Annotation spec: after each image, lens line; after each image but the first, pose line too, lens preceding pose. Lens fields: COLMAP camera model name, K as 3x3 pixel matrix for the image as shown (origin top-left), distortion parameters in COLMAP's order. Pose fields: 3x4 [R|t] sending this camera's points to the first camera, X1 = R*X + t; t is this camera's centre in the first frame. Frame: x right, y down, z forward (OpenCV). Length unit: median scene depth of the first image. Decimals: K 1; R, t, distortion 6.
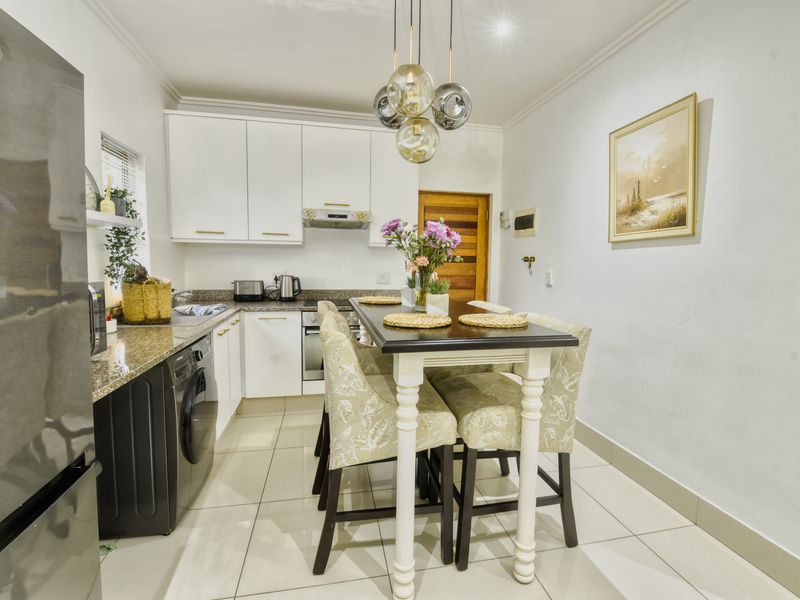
lens RADIAL K [[386.9, 0, 403.1], [0, 386.9, 299.0], [0, 0, 1]] dist [-0.011000, -0.004580]
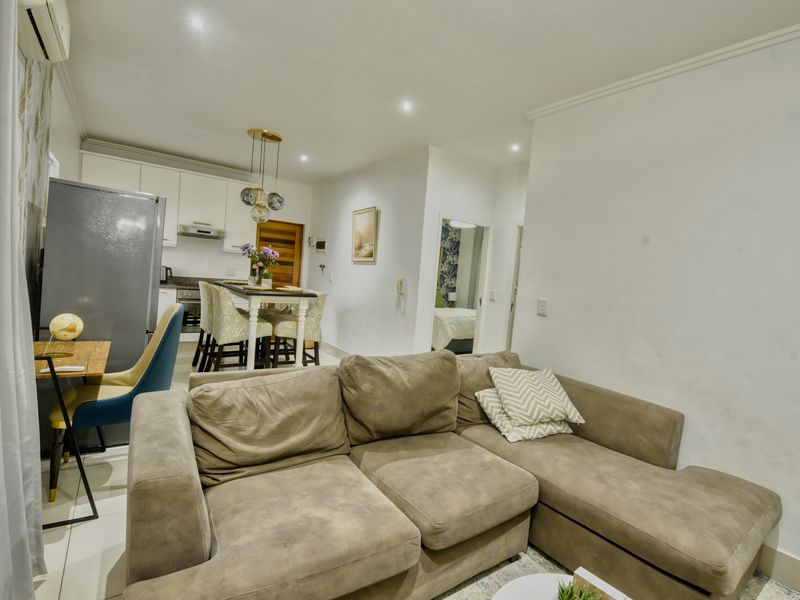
lens RADIAL K [[386.9, 0, 406.3], [0, 386.9, 303.2], [0, 0, 1]] dist [-0.011000, -0.004580]
pose [[0.907524, 0.030554, 0.418887, -0.100933], [-0.031355, 0.999496, -0.004974, 0.101353], [-0.418828, -0.008620, 0.908025, -1.246107]]
